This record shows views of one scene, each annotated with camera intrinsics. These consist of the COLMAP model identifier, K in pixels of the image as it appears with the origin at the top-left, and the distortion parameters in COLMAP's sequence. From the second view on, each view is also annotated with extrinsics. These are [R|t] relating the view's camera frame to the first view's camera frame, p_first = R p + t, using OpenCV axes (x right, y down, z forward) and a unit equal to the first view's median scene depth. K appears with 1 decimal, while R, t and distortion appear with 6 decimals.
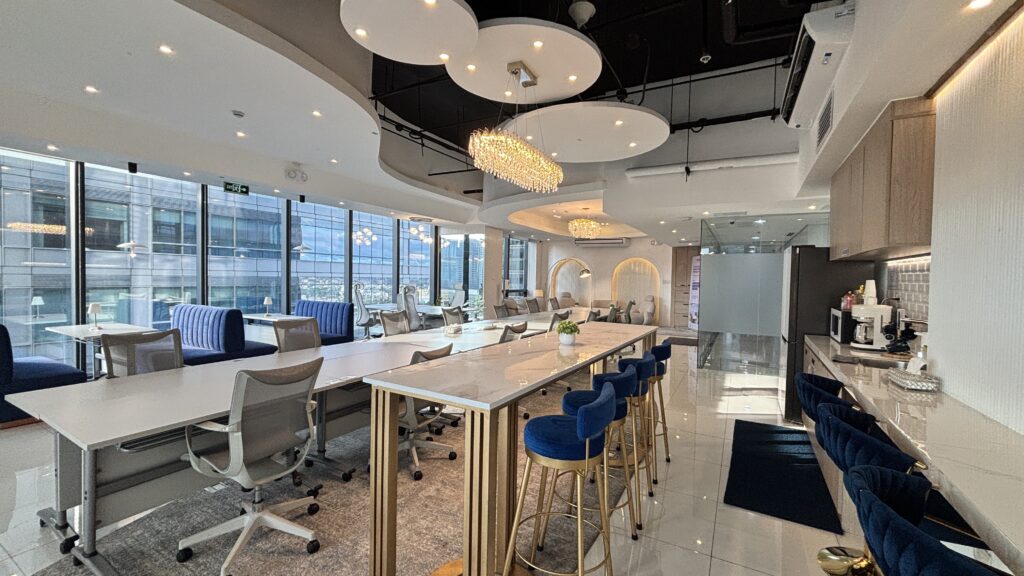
lens RADIAL K [[409.9, 0, 512.0], [0, 409.9, 288.0], [0, 0, 1]] dist [-0.000077, -0.000003]
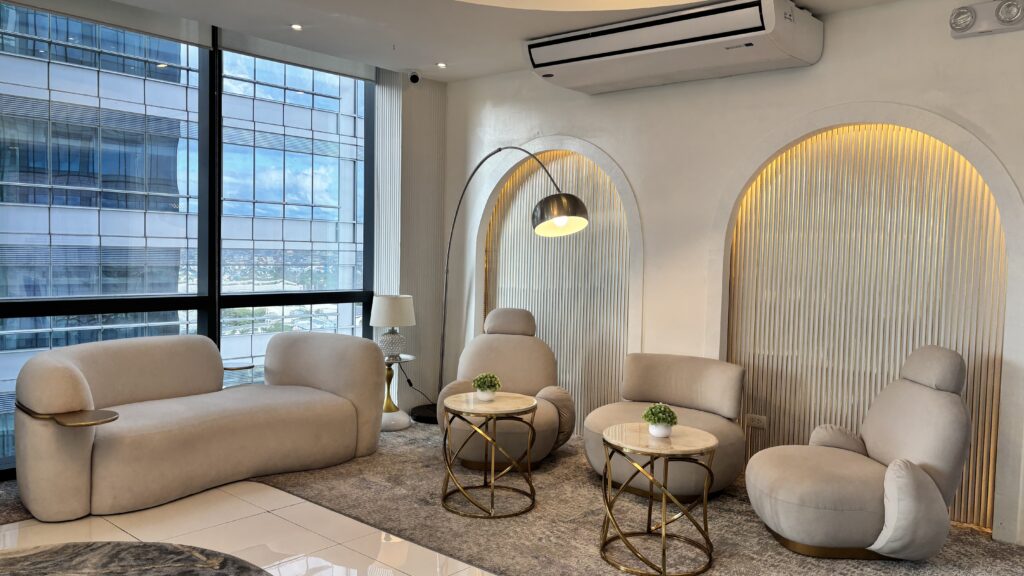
lens RADIAL K [[760.6, 0, 512.0], [0, 760.6, 288.0], [0, 0, 1]] dist [0.047639, -0.083278]
pose [[0.977514, 0.016566, -0.210218, 0.233017], [-0.010583, 0.999507, 0.029553, -0.012403], [0.210604, -0.026663, 0.977208, 0.660830]]
